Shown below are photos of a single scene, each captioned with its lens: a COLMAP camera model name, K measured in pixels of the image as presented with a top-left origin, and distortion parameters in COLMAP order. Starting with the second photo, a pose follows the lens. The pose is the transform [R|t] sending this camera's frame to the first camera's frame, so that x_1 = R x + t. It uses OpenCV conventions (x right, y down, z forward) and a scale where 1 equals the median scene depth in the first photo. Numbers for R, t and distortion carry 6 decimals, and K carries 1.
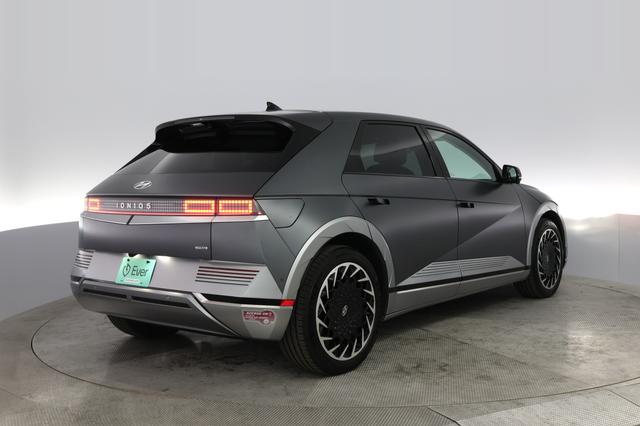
lens RADIAL K [[564.7, 0, 322.7], [0, 564.7, 219.1], [0, 0, 1]] dist [-0.034313, -0.000517]
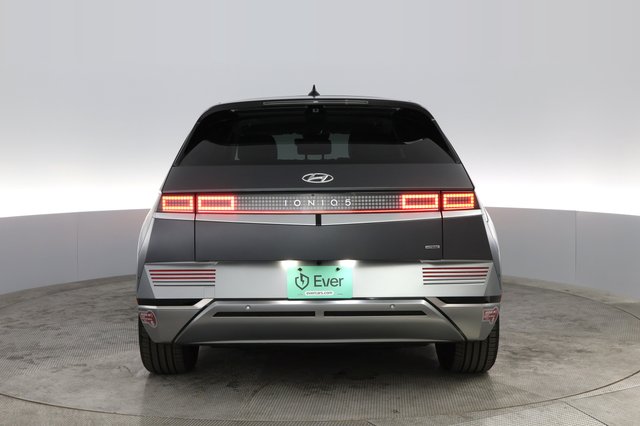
lens RADIAL K [[564.7, 0, 325.9], [0, 564.7, 207.0], [0, 0, 1]] dist [-0.034313, -0.000517]
pose [[0.899812, -0.027059, 0.435439, -0.614531], [0.031288, 0.999507, -0.002545, -0.013156], [-0.435155, 0.015914, 0.900215, 0.221175]]
